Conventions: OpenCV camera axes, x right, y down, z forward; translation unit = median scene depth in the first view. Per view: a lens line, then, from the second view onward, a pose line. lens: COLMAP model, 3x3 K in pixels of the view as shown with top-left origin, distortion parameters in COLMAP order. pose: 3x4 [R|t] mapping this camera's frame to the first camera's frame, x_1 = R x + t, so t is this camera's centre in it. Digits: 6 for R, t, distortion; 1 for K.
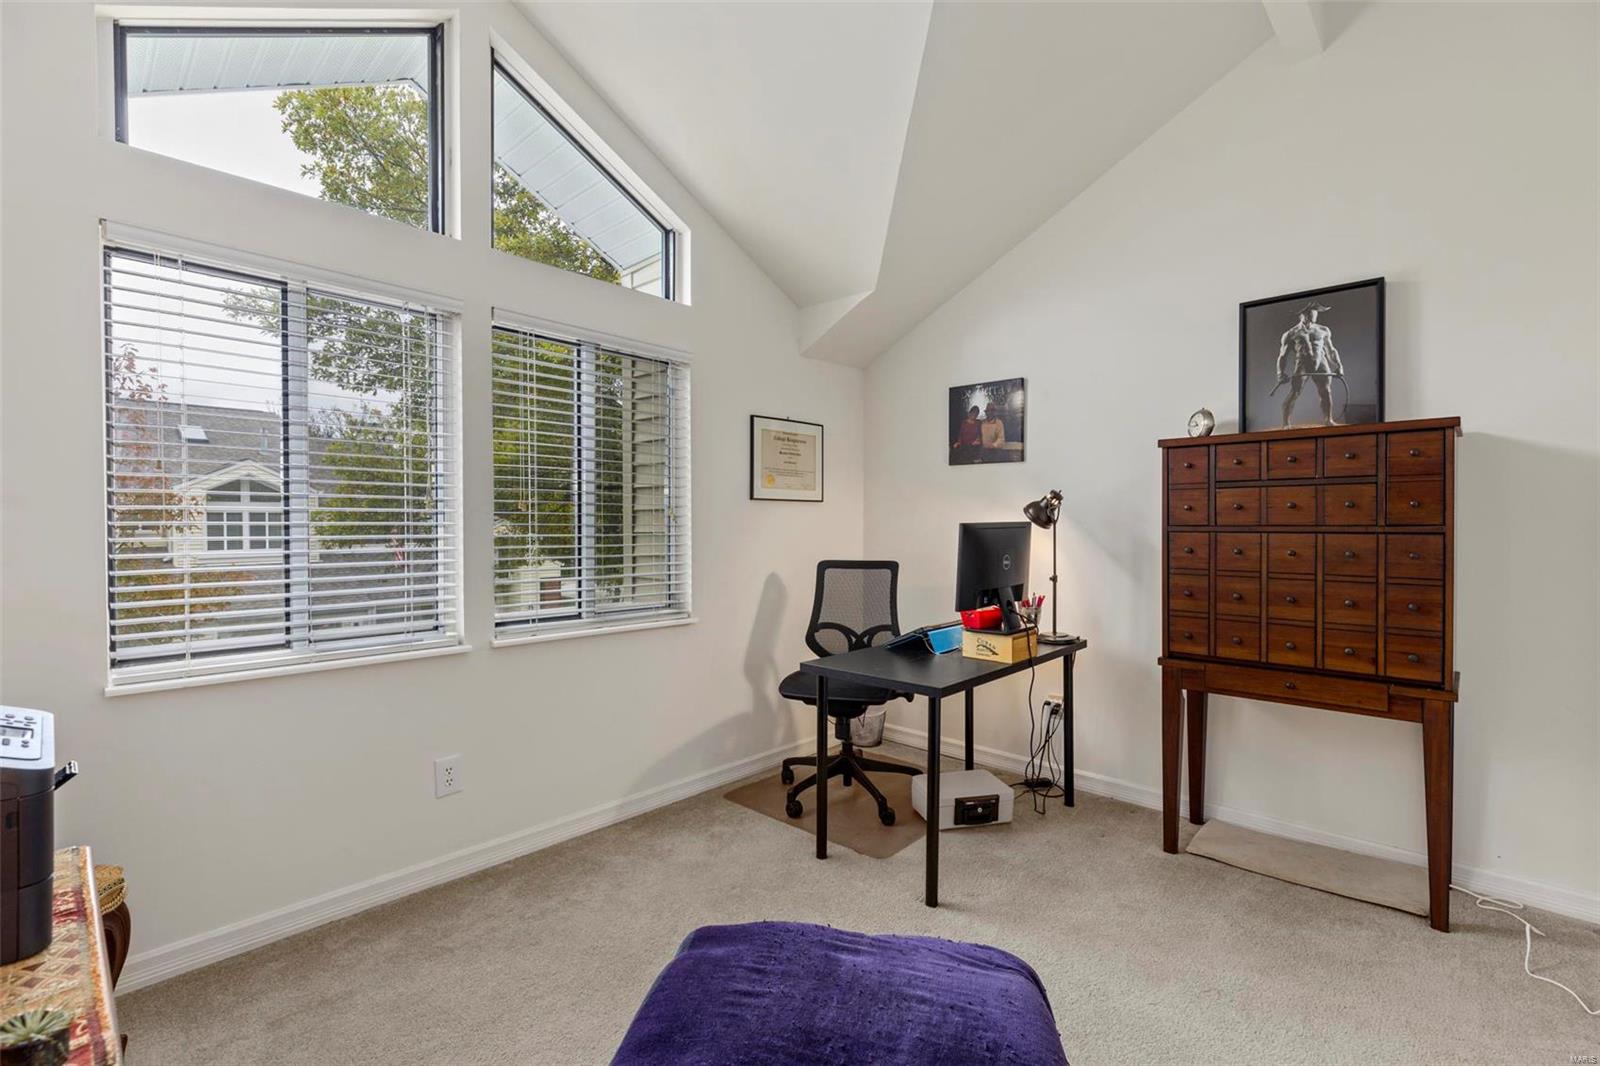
lens RADIAL K [[722.5, 0, 804.2], [0, 722.5, 531.2], [0, 0, 1]] dist [0.007118, -0.001204]
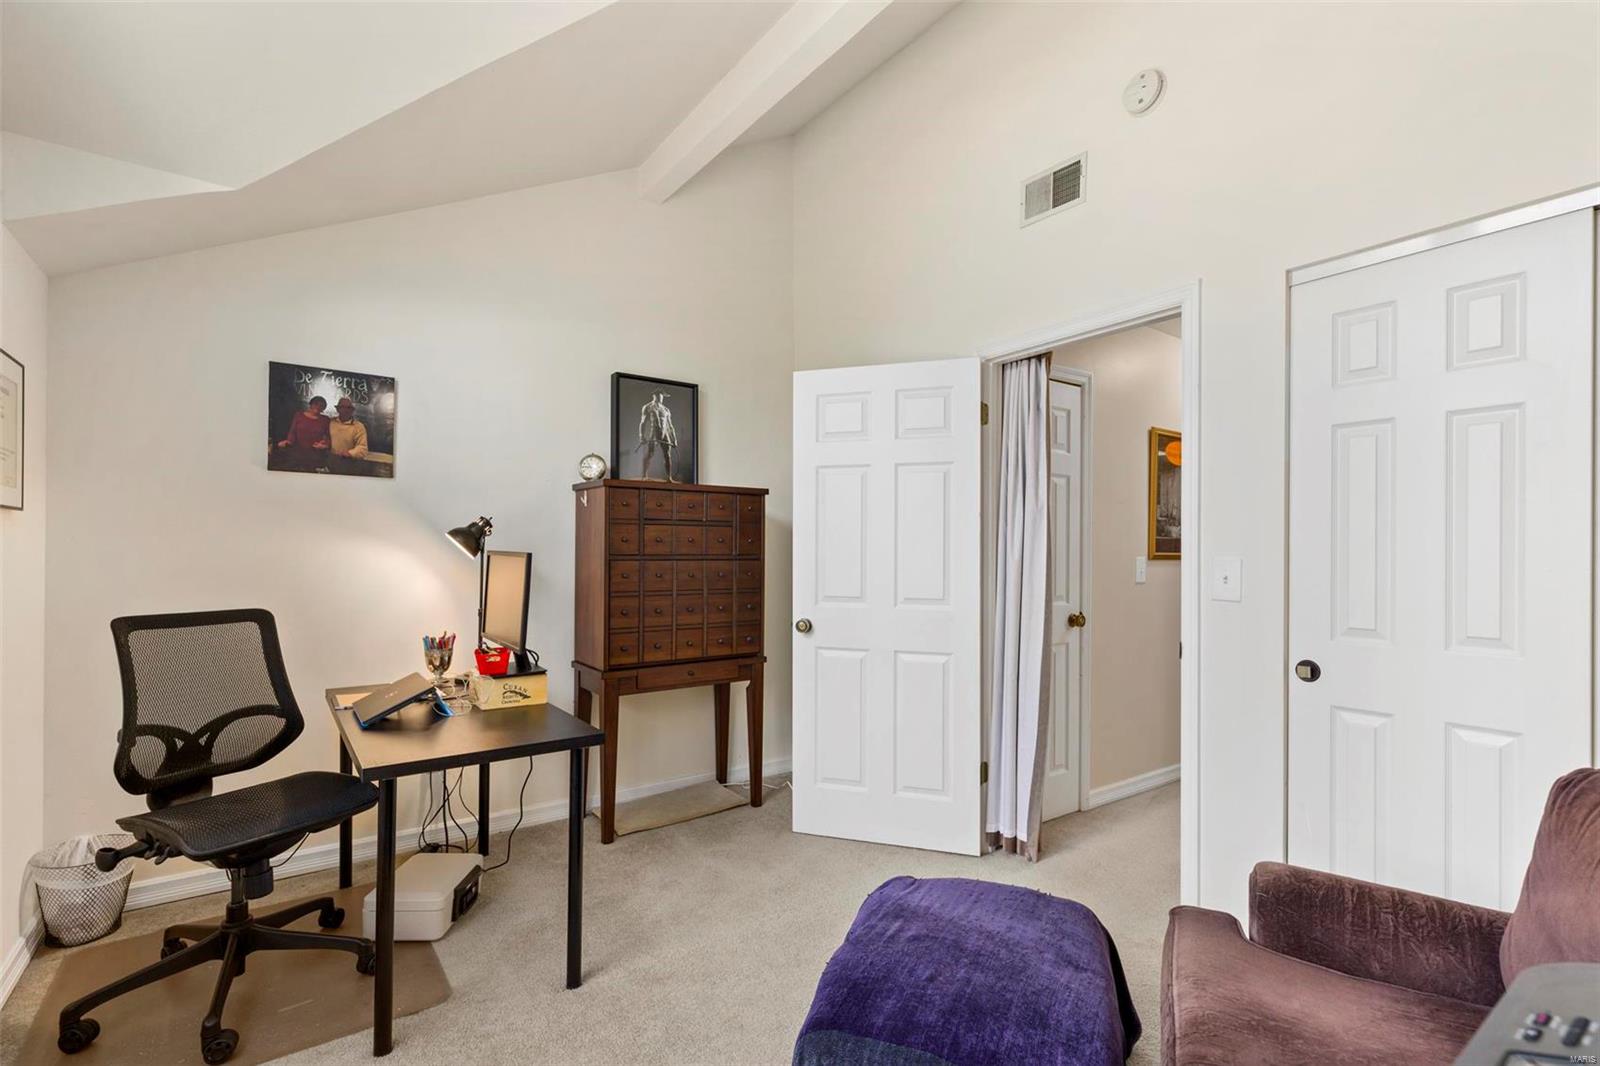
lens RADIAL K [[722.5, 0, 827.2], [0, 722.5, 549.5], [0, 0, 1]] dist [0.007118, -0.001204]
pose [[0.175360, 0.006706, 0.984482, -0.522667], [0.008562, 0.999929, -0.008337, -0.003539], [-0.984467, 0.009891, 0.175290, 0.438047]]
